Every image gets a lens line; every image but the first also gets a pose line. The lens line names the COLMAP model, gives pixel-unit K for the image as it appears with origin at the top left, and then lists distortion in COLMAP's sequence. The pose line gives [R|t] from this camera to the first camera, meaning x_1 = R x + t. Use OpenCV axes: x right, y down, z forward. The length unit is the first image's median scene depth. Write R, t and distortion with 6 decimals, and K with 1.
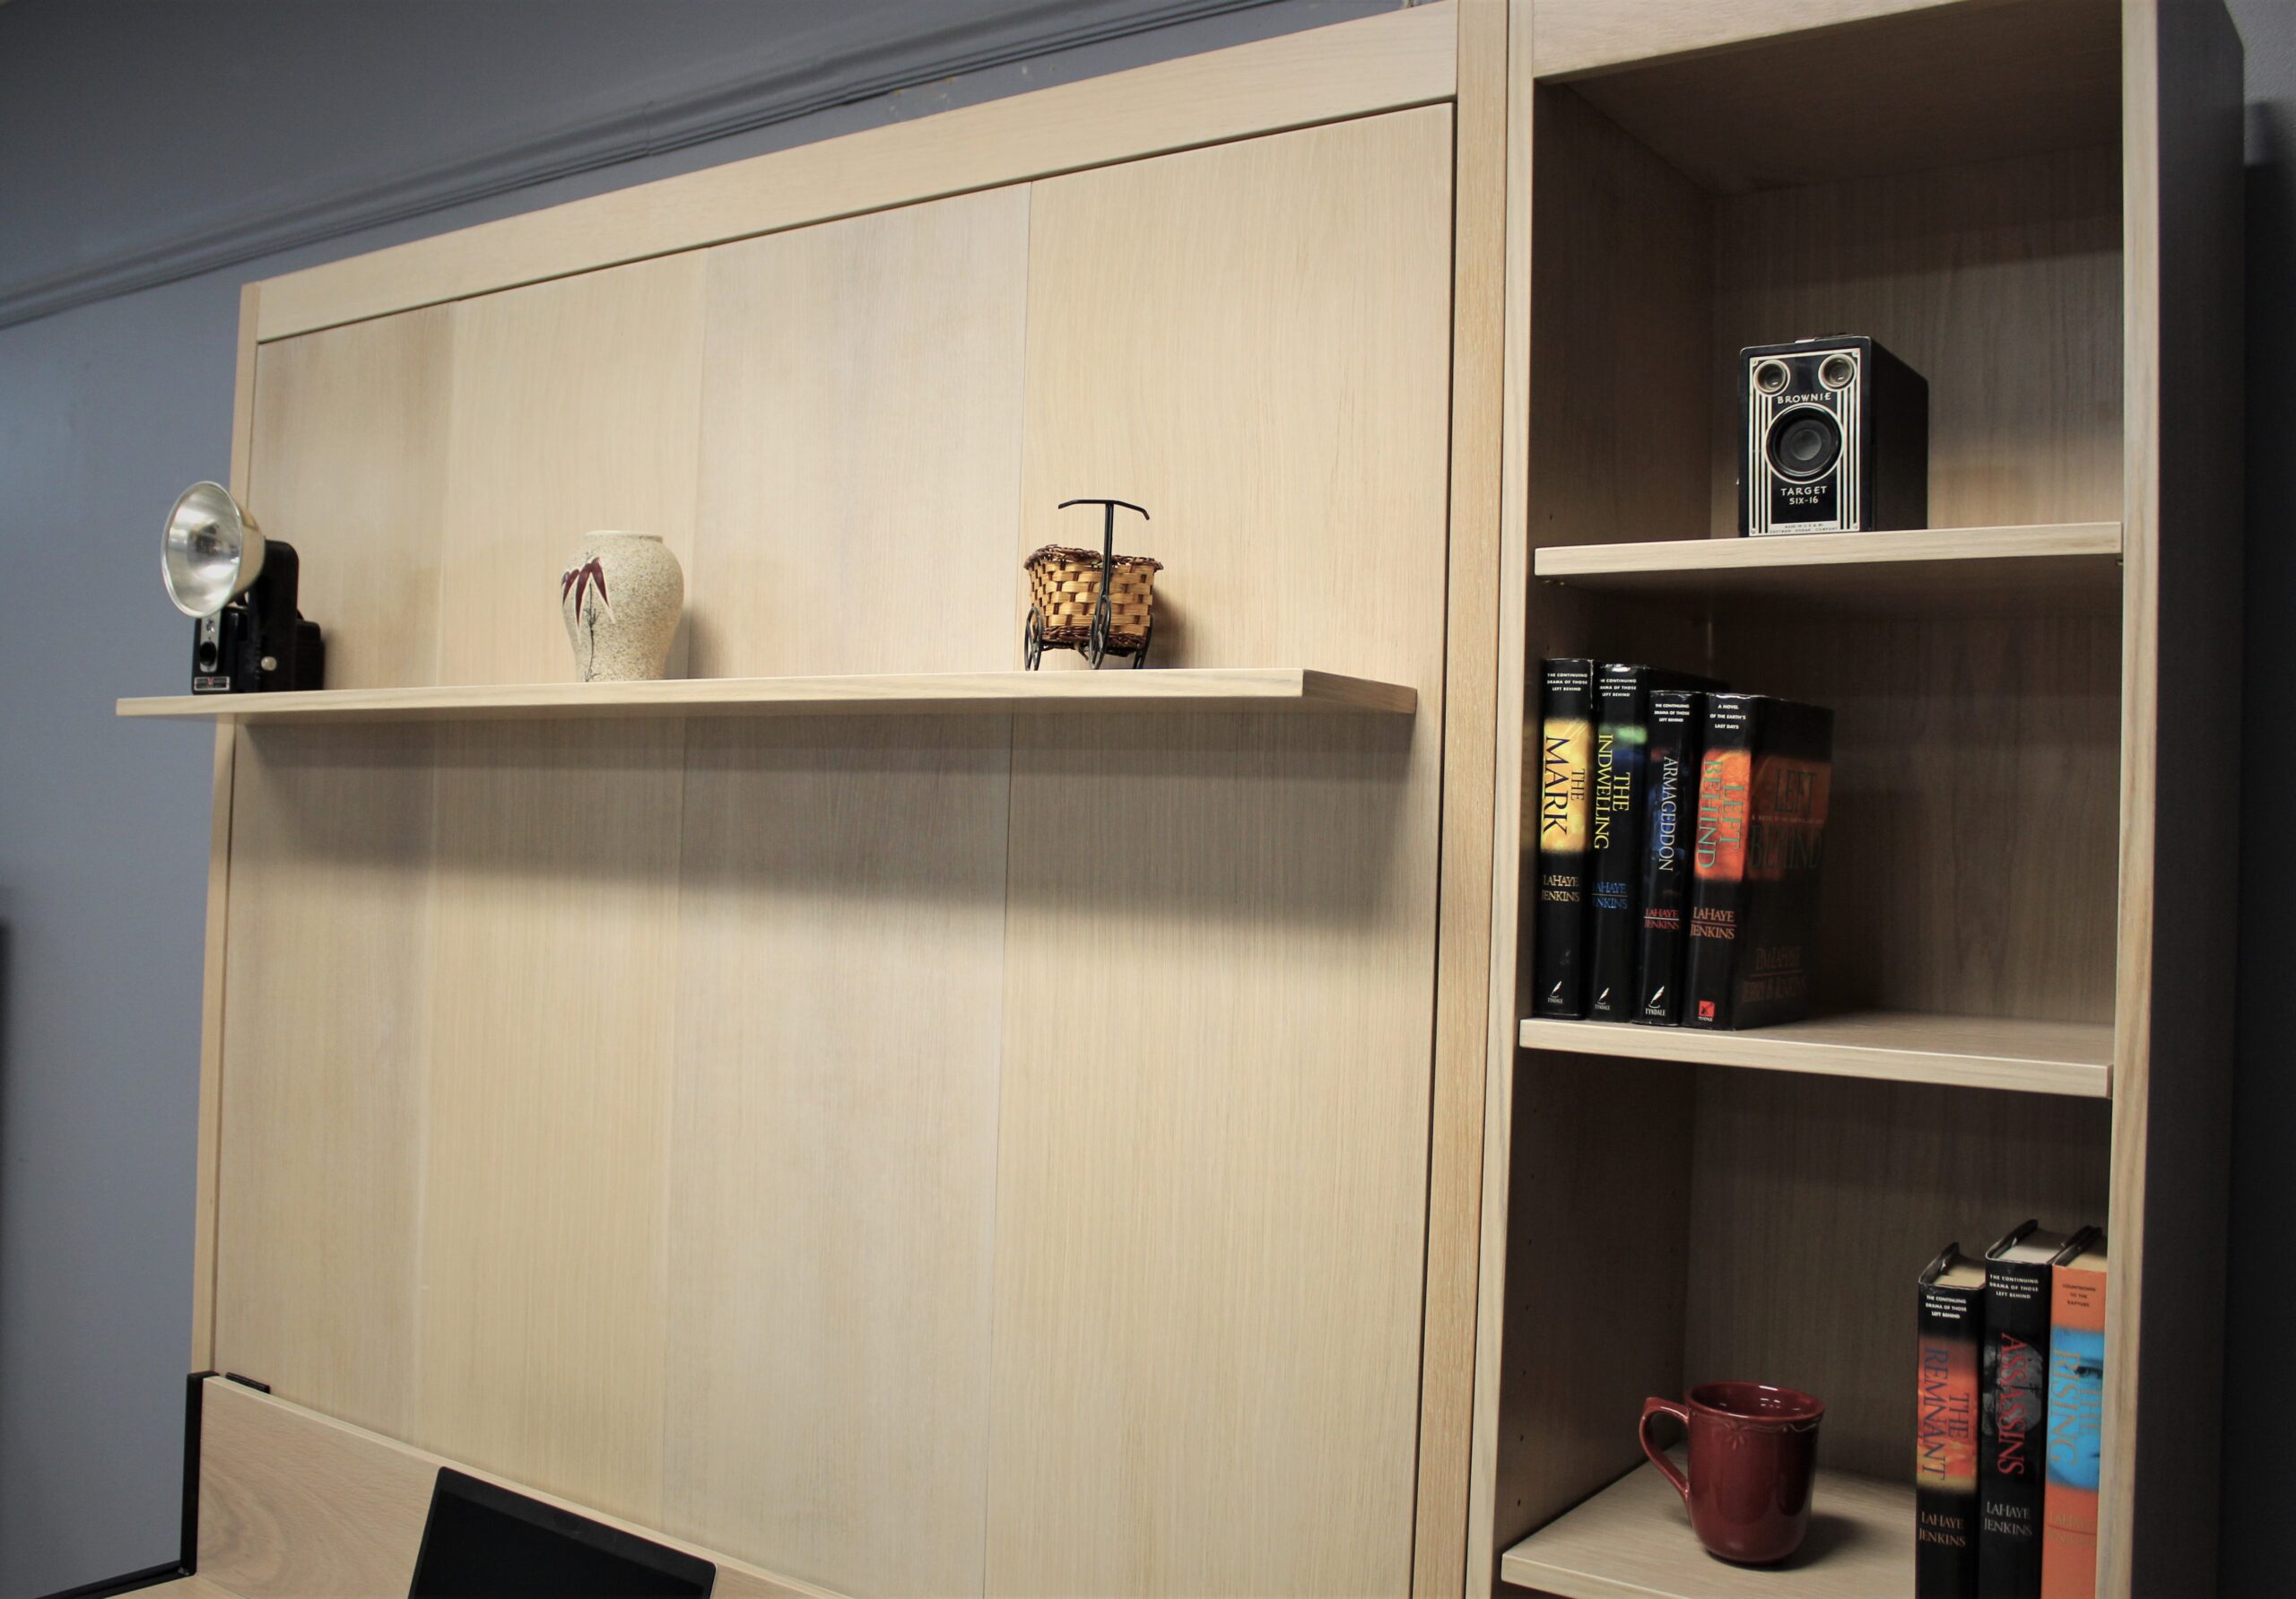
lens RADIAL K [[2140.0, 0, 1034.5], [0, 2140.0, 789.1], [0, 0, 1]] dist [-0.205498, 0.250784]
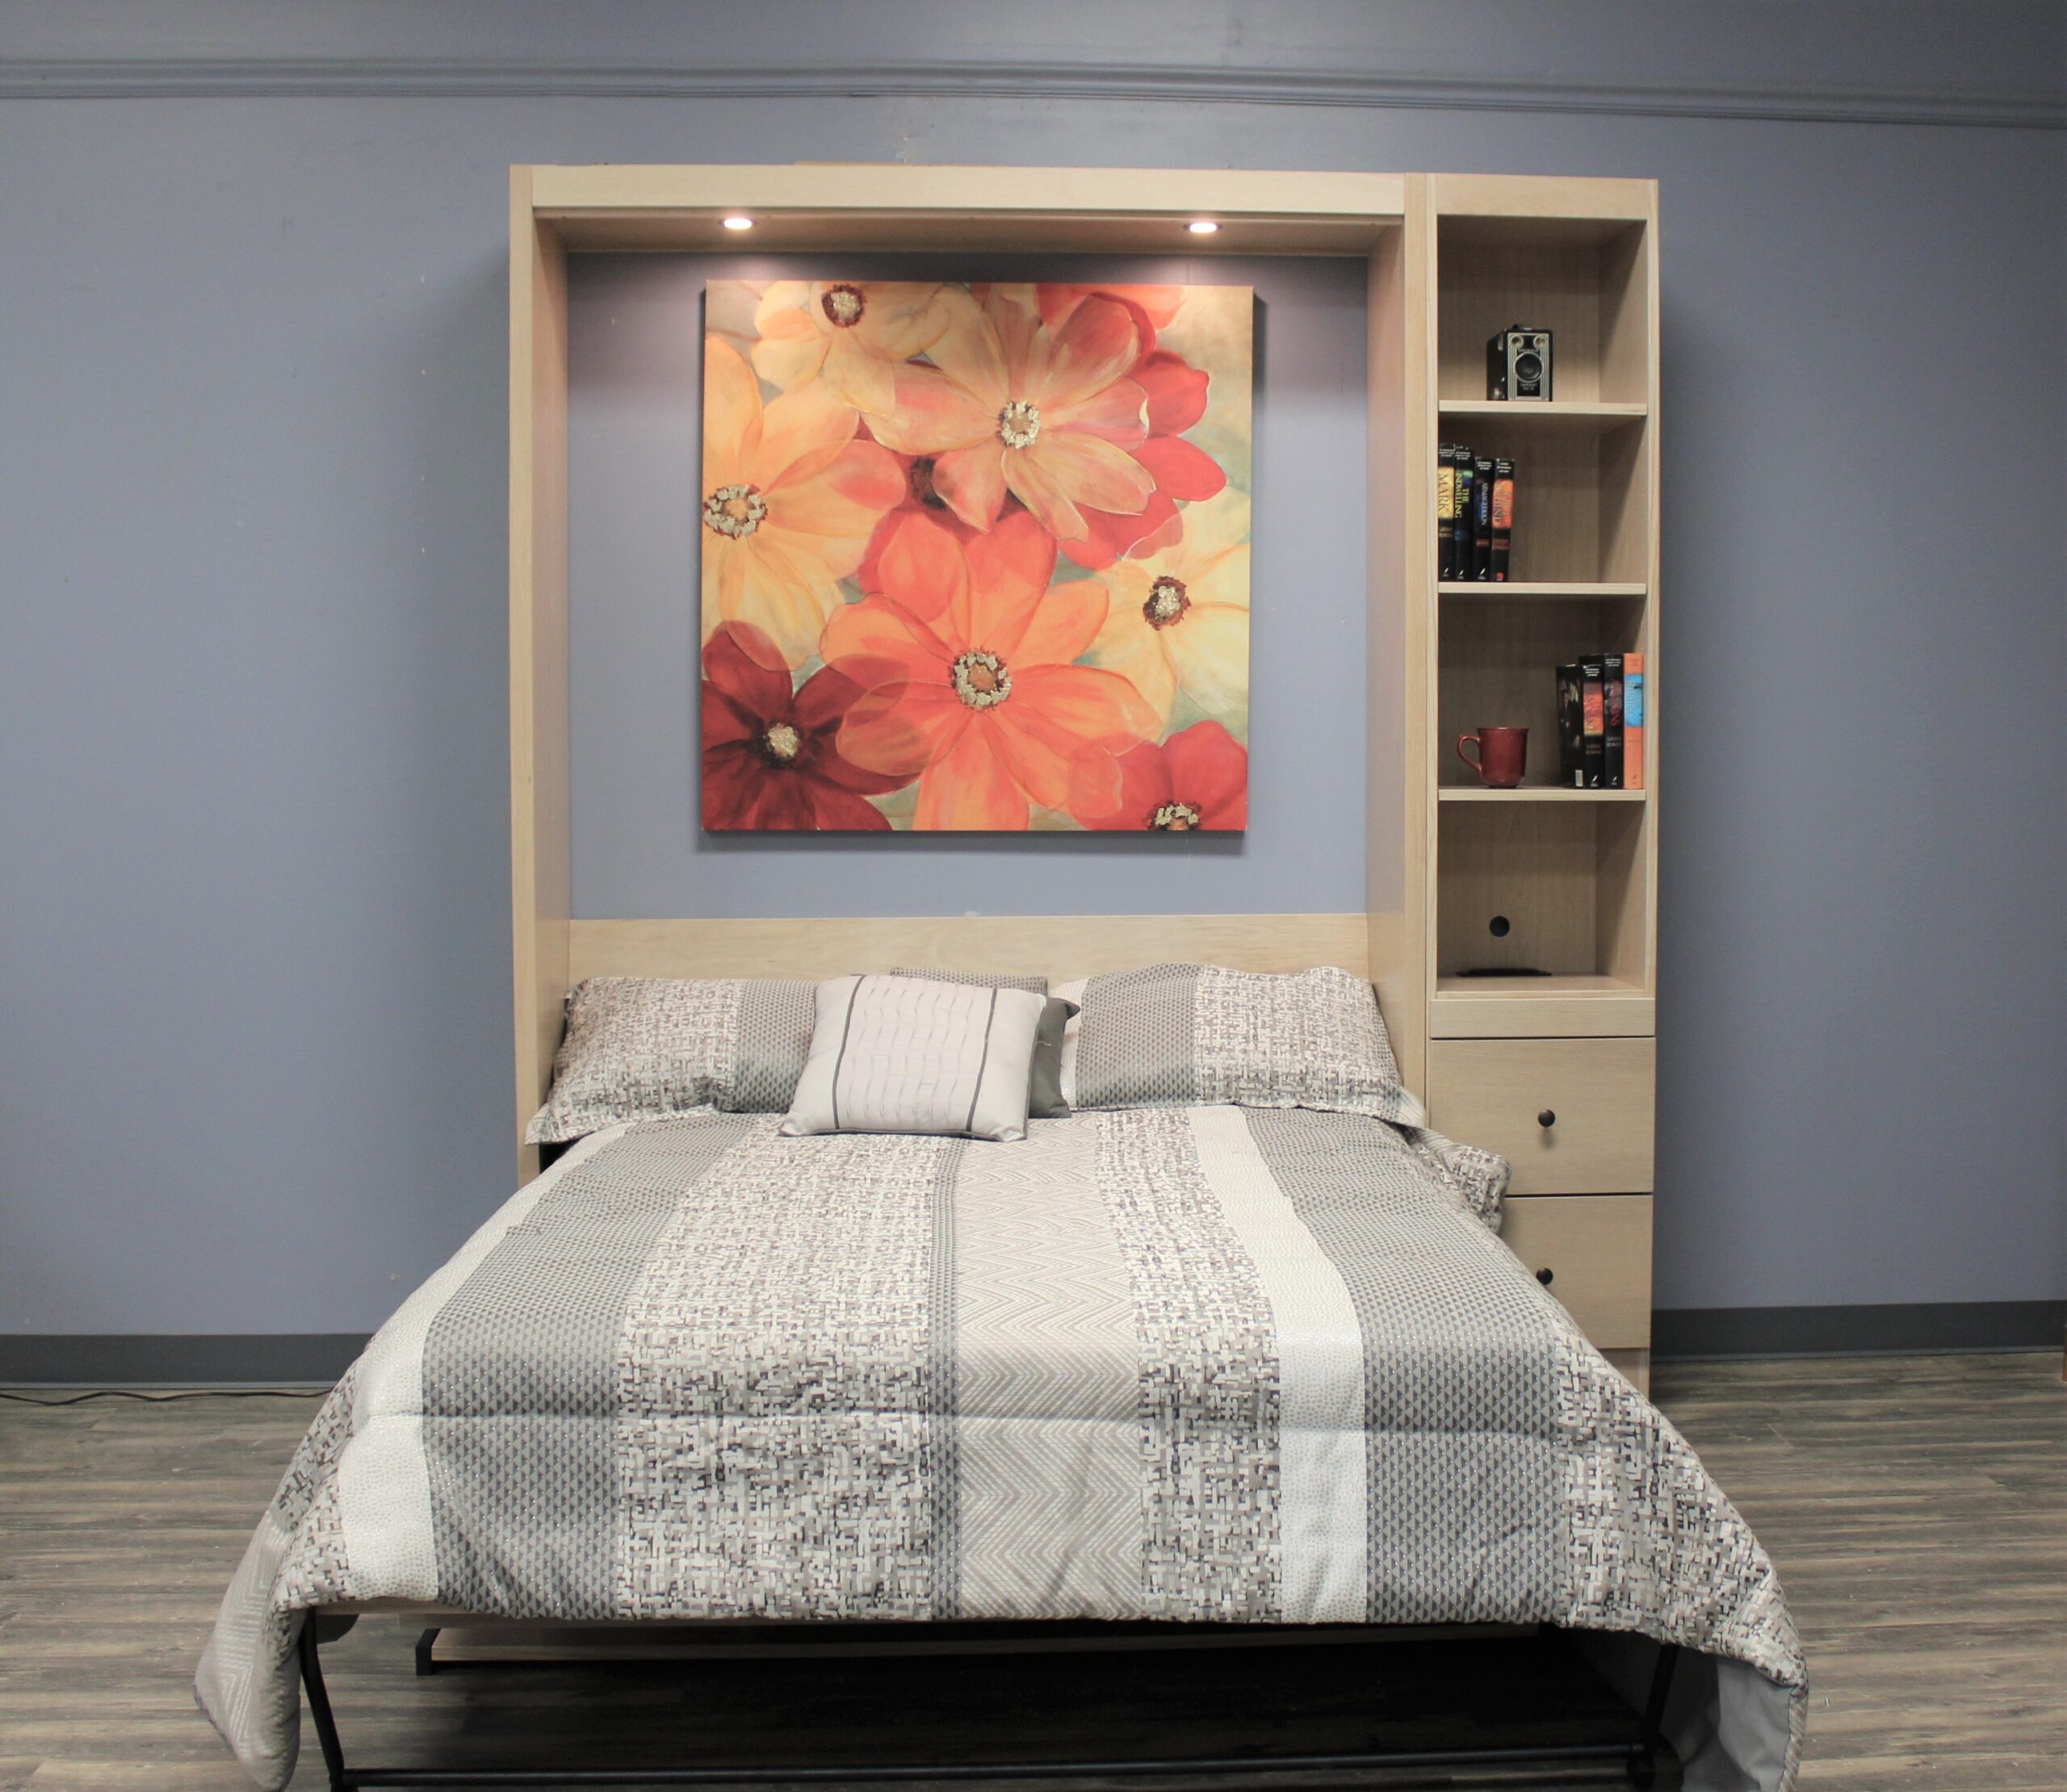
lens RADIAL K [[2484.0, 0, 943.0], [0, 2484.0, 891.6], [0, 0, 1]] dist [-0.171084, 0.207990]
pose [[0.775881, -0.072802, 0.626665, -2.012422], [0.015435, 0.995212, 0.096508, 0.172870], [-0.630690, -0.065207, 0.773290, -0.914209]]
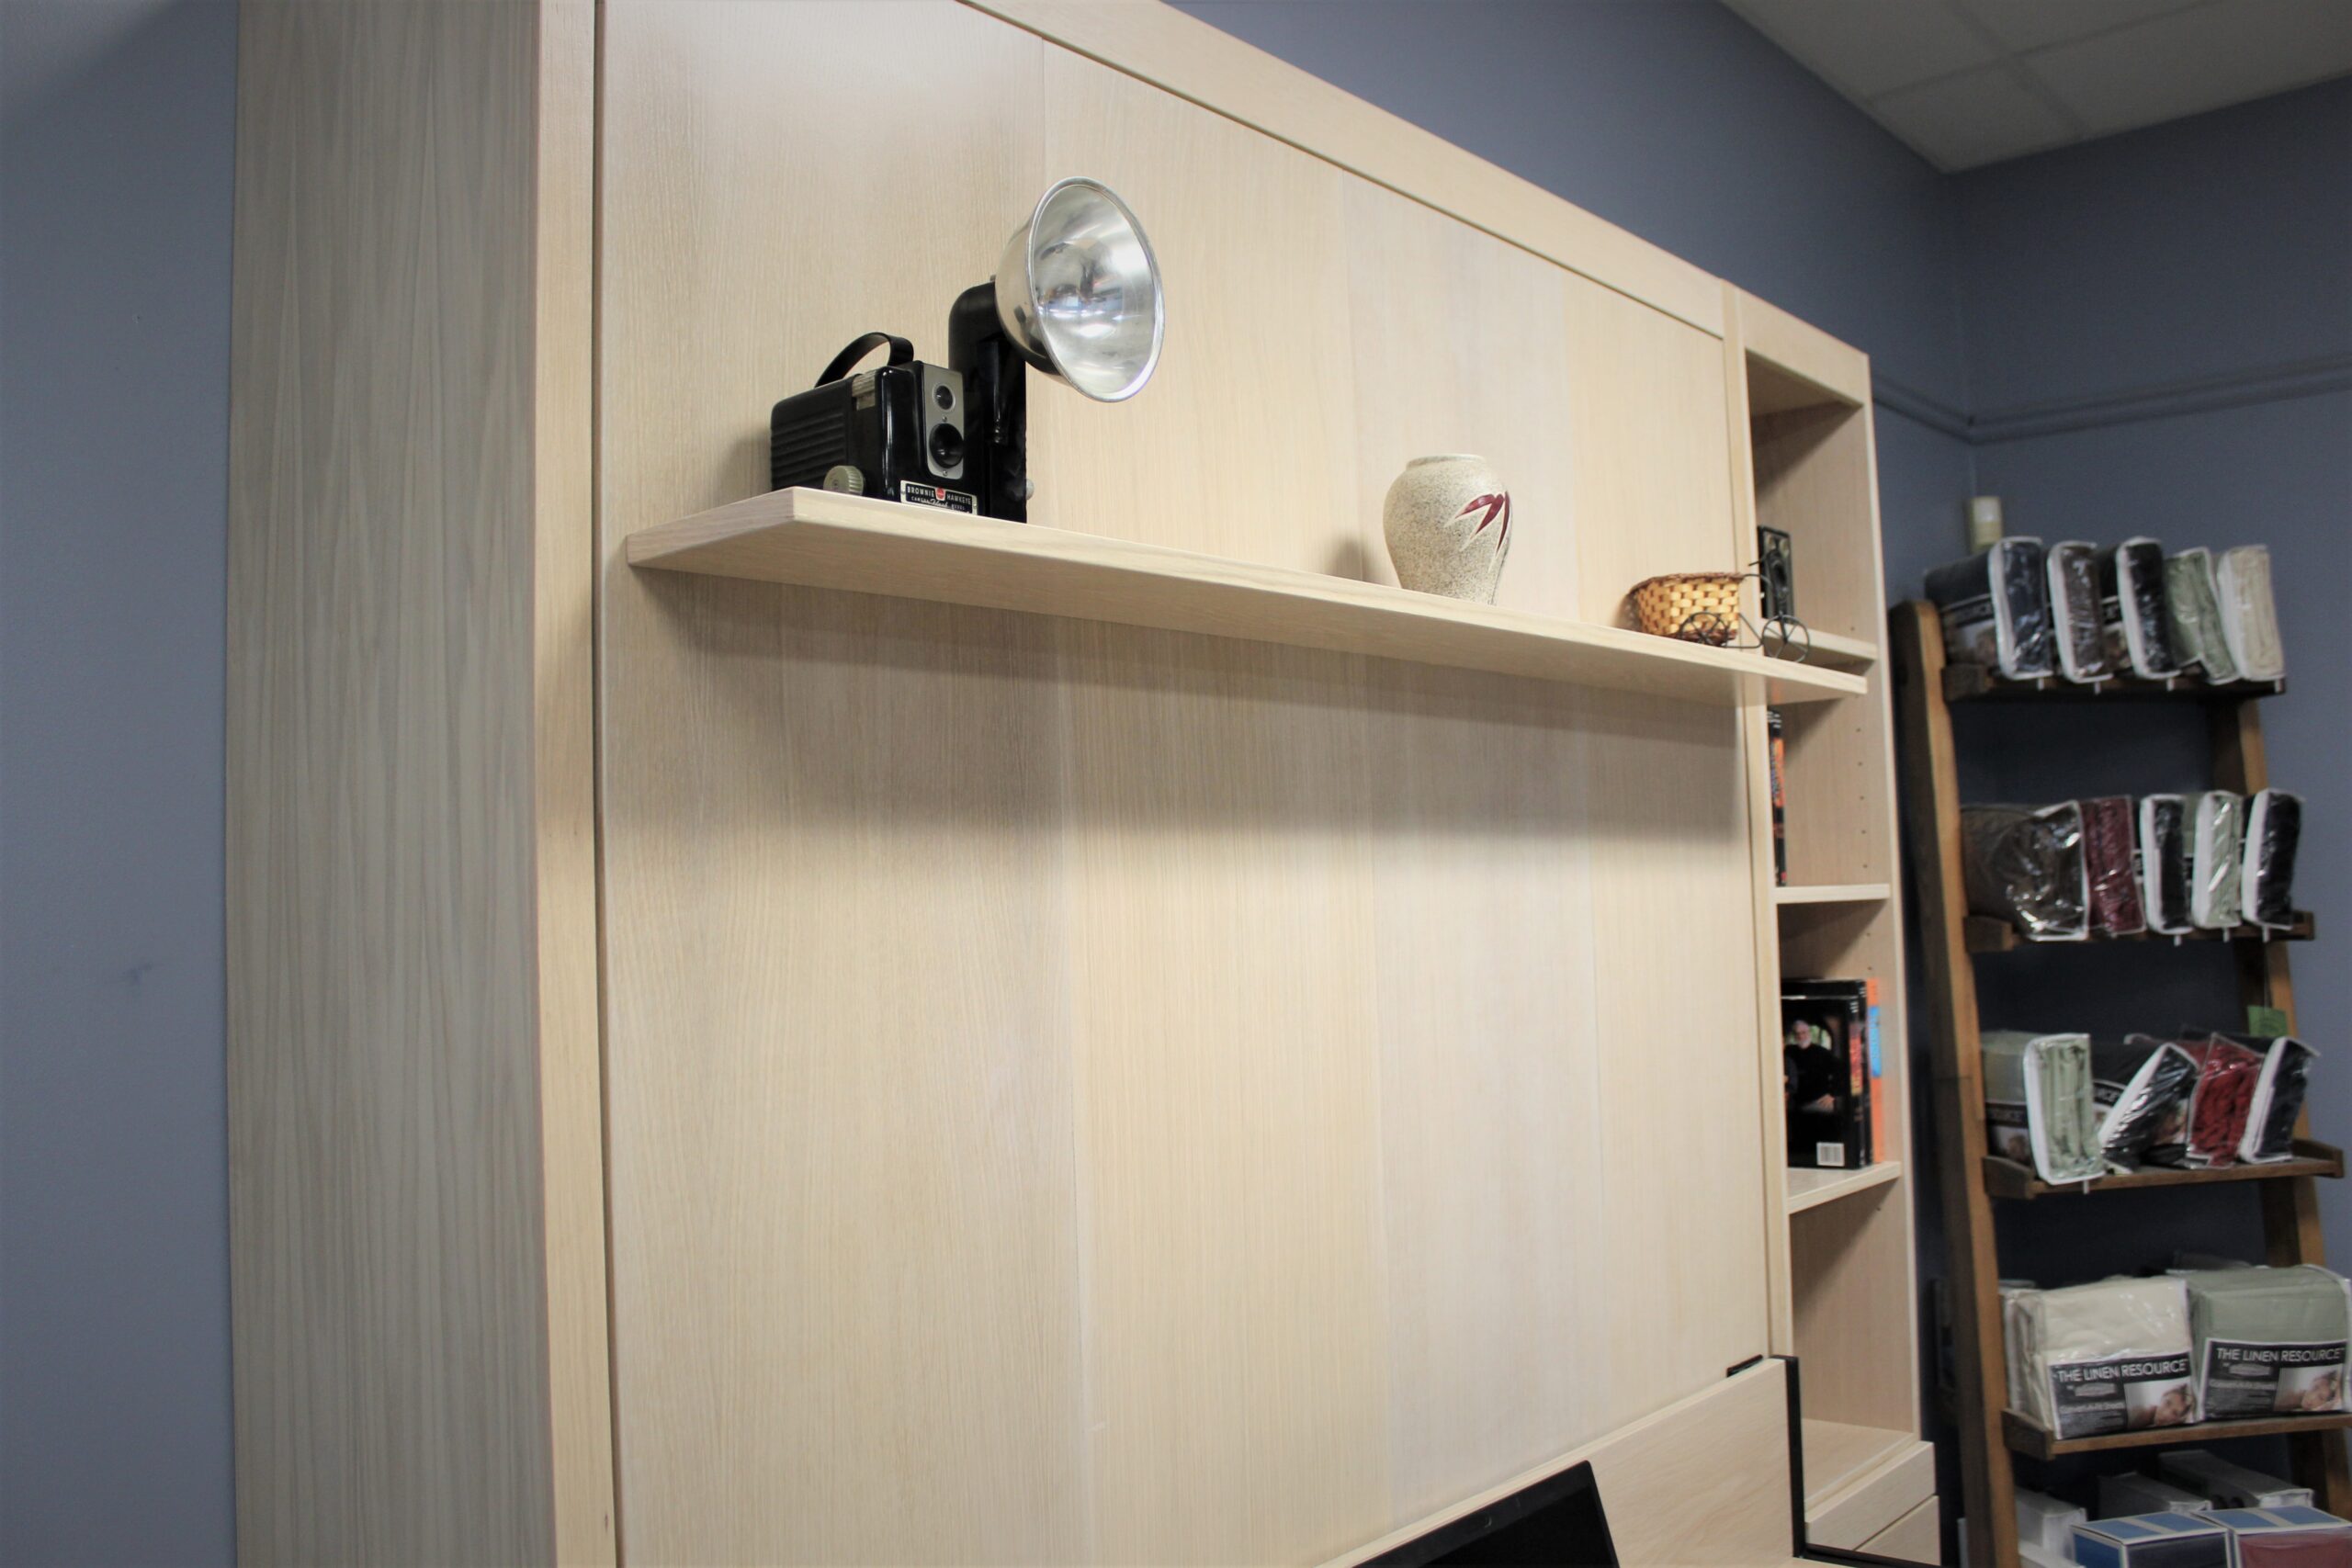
lens RADIAL K [[2020.0, 0, 1112.6], [0, 2020.0, 772.4], [0, 0, 1]] dist [-0.159242, 0.114003]
pose [[0.074973, 0.034165, 0.996600, -1.332152], [0.011047, 0.999323, -0.035089, 0.061000], [-0.997124, 0.013640, 0.074545, 1.309932]]
